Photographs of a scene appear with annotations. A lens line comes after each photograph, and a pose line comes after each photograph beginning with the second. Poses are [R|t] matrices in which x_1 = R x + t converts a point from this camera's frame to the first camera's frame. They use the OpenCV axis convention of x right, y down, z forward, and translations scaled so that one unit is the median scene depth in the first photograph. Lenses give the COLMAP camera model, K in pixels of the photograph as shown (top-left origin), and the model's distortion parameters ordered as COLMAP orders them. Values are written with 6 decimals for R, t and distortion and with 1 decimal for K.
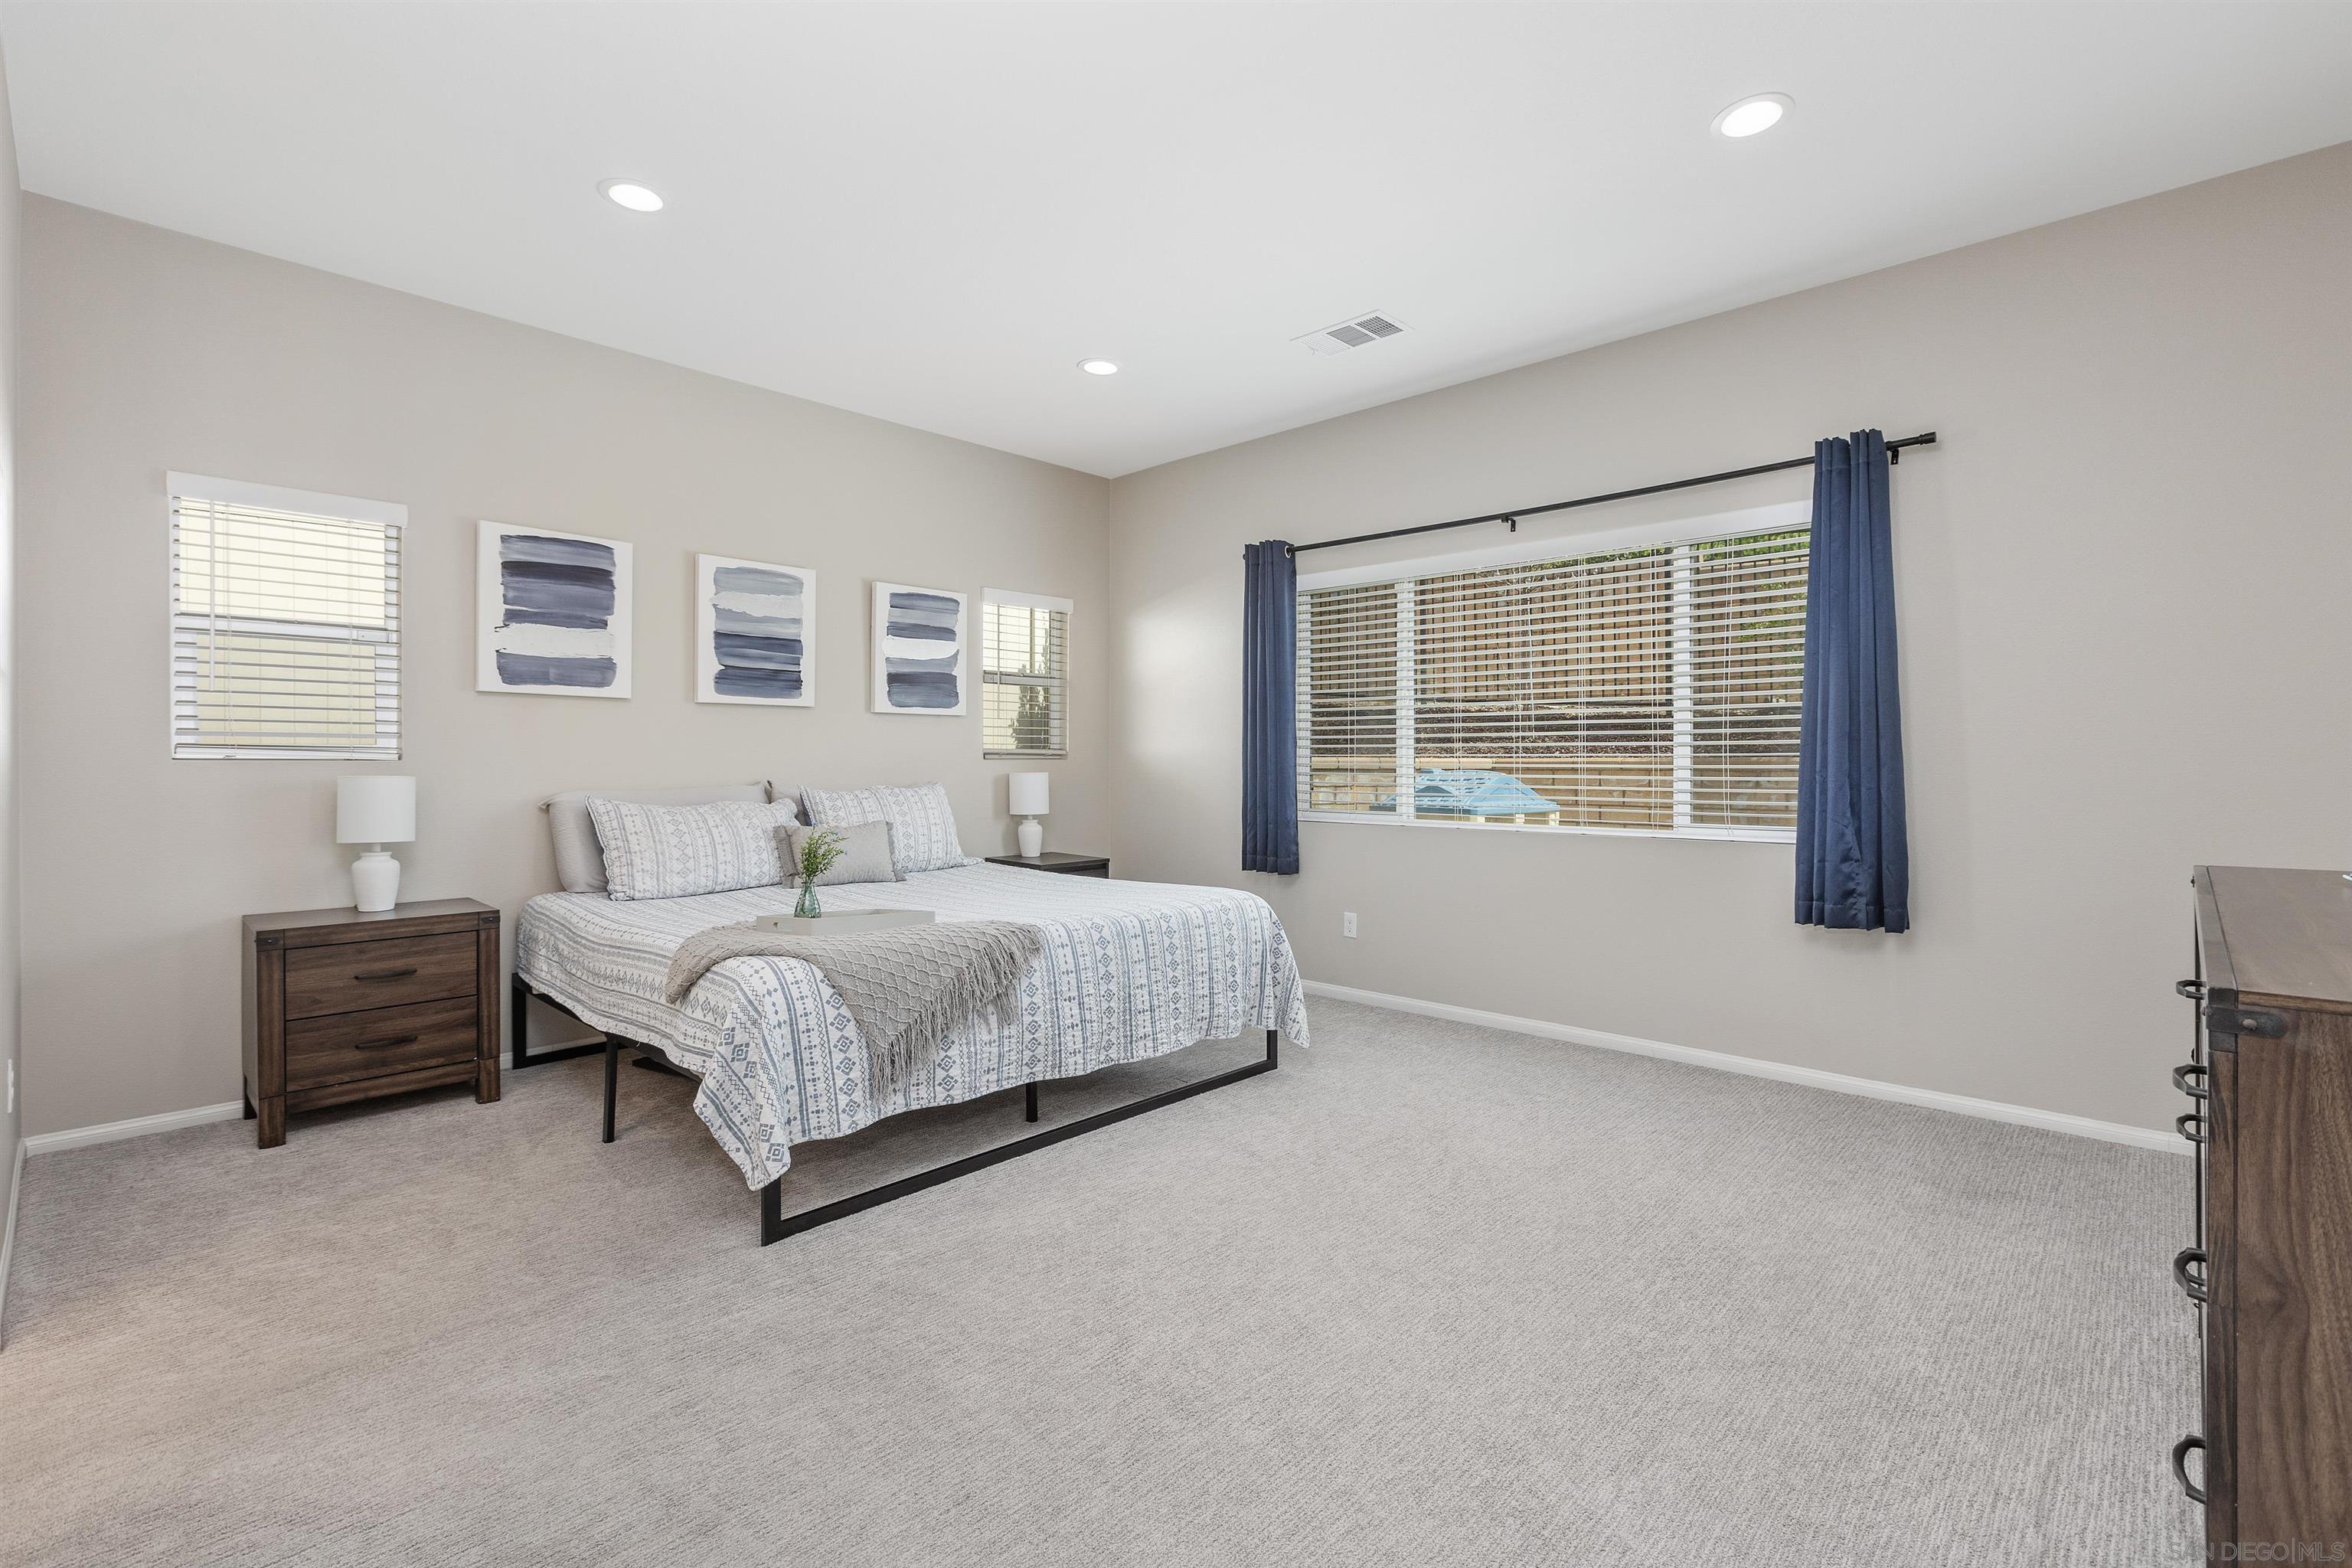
lens RADIAL K [[1041.0, 0, 1179.7], [0, 1041.0, 767.7], [0, 0, 1]] dist [-0.002573, -0.000380]
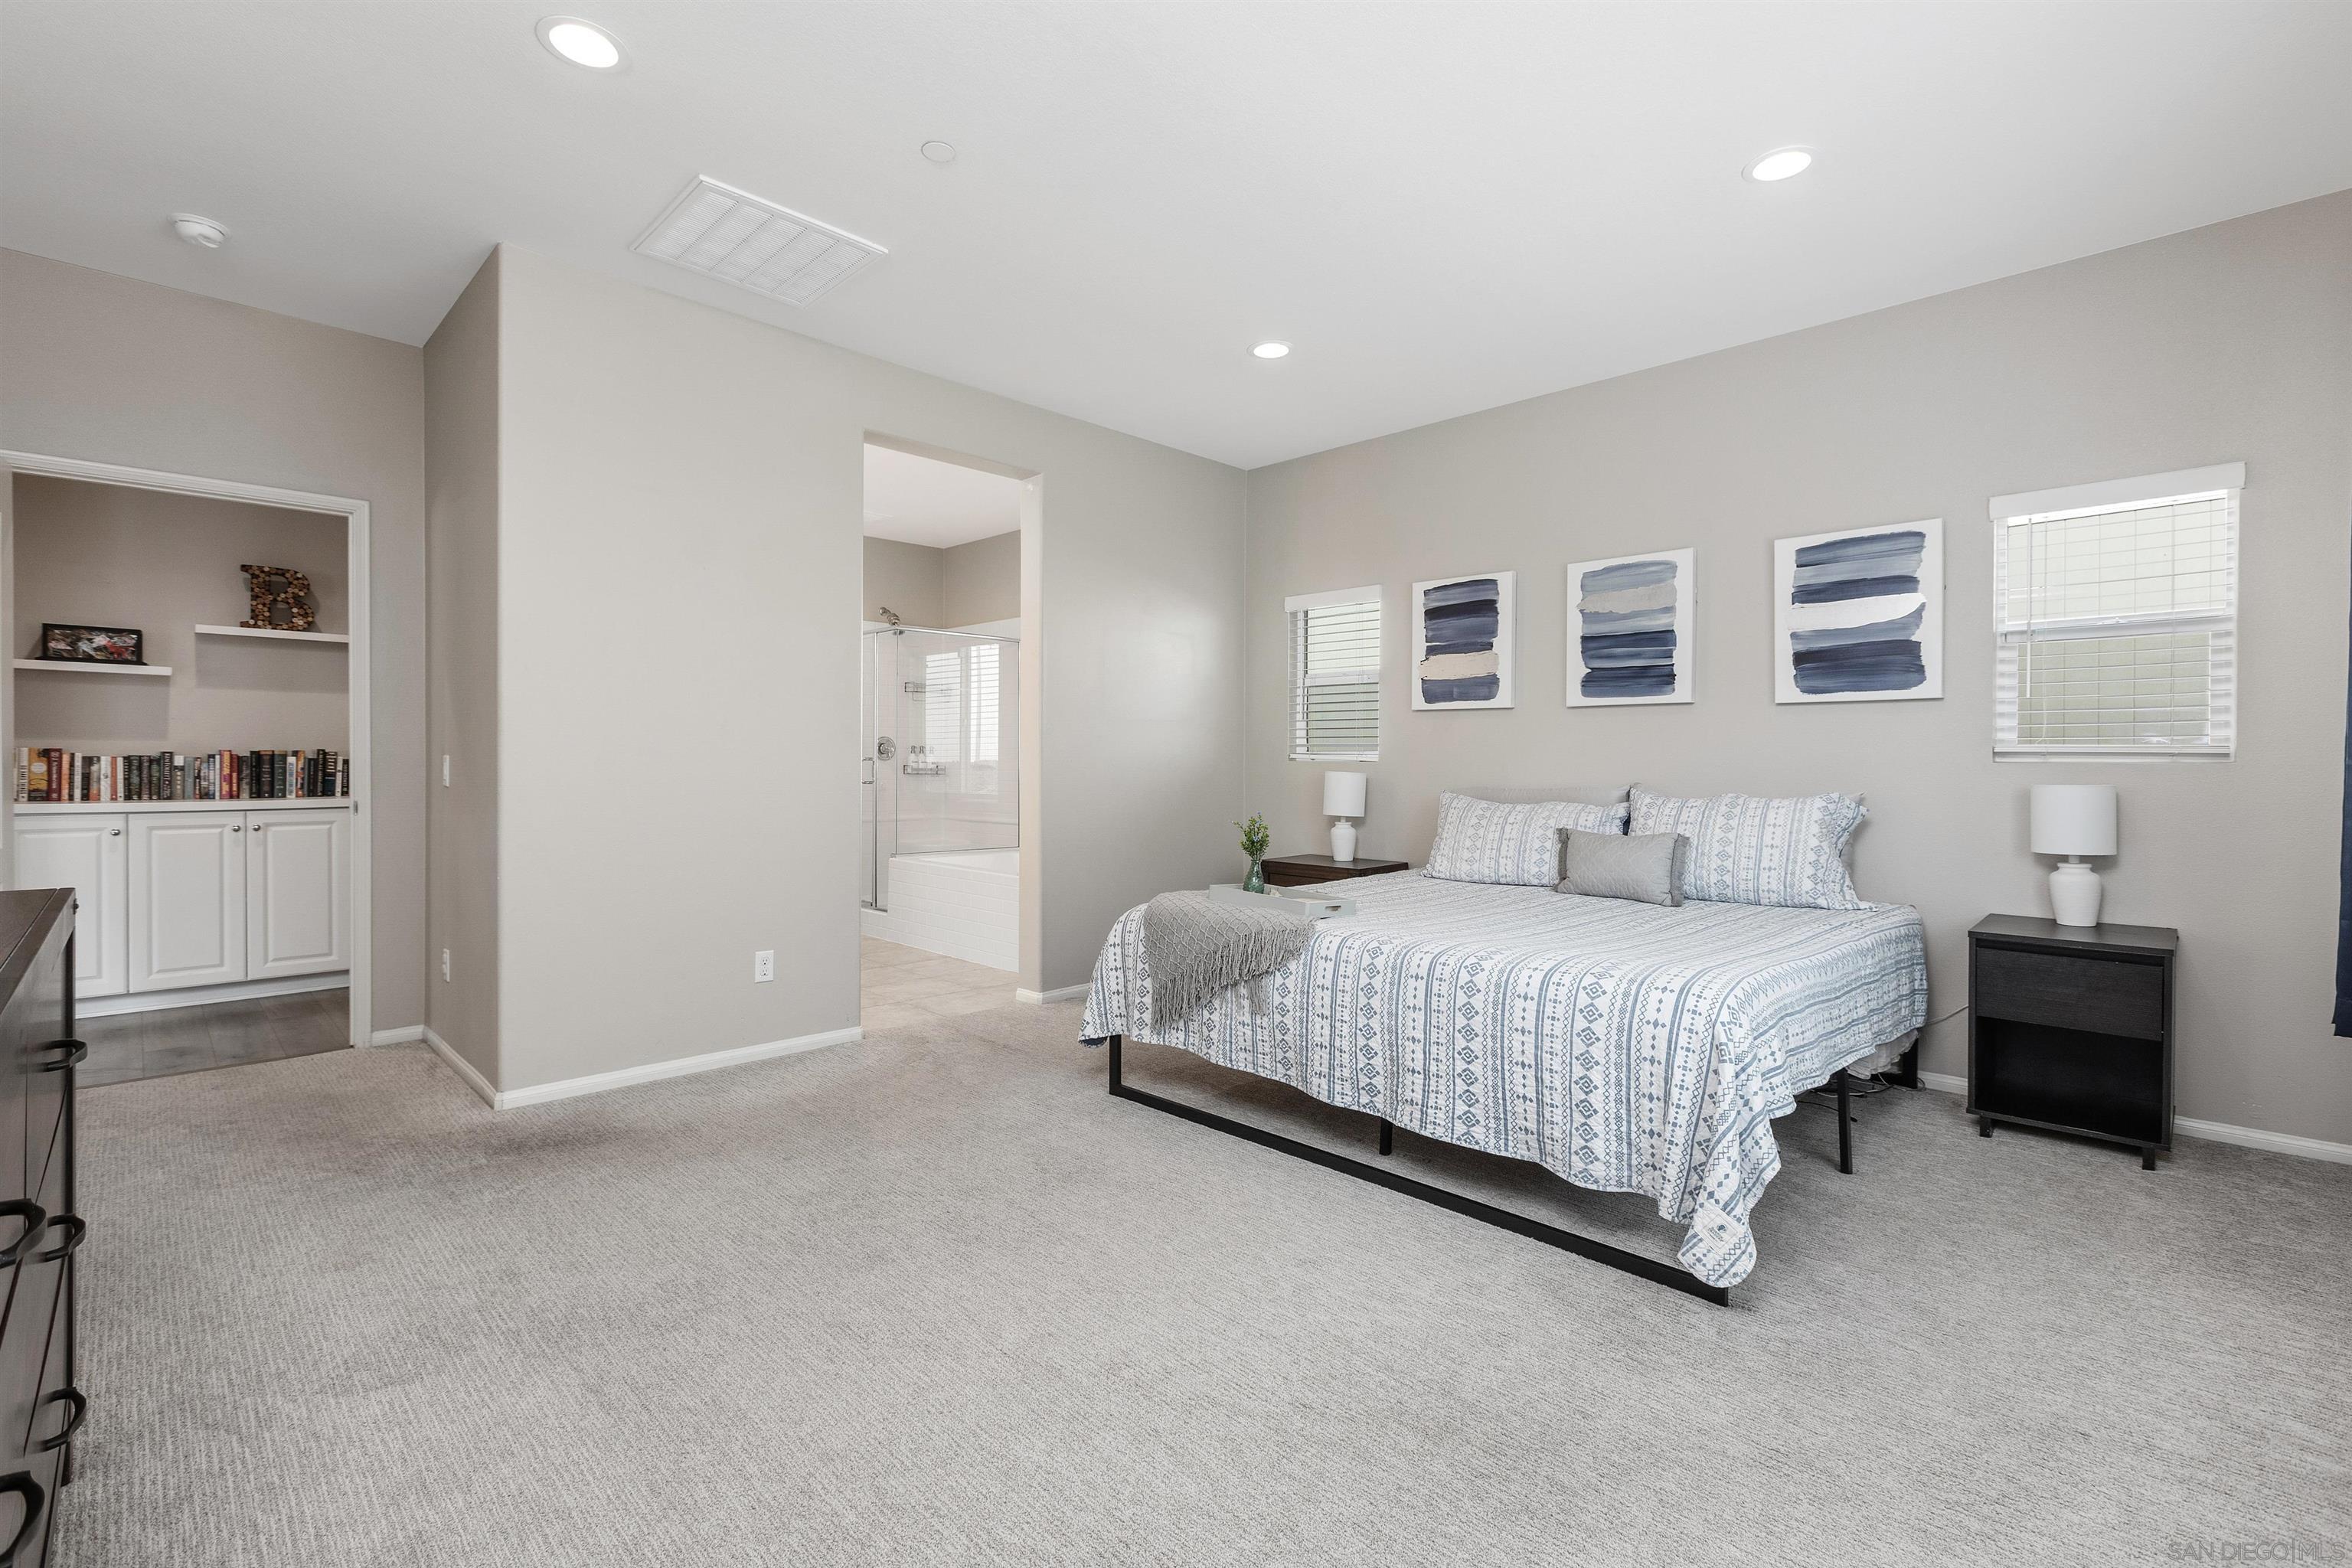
lens RADIAL K [[1041.0, 0, 1178.6], [0, 1041.0, 771.0], [0, 0, 1]] dist [-0.002573, -0.000380]
pose [[-0.025036, 0.007608, -0.999658, 0.630395], [-0.013012, 0.999884, 0.007935, -0.001891], [0.999602, 0.013207, -0.024935, 0.681090]]
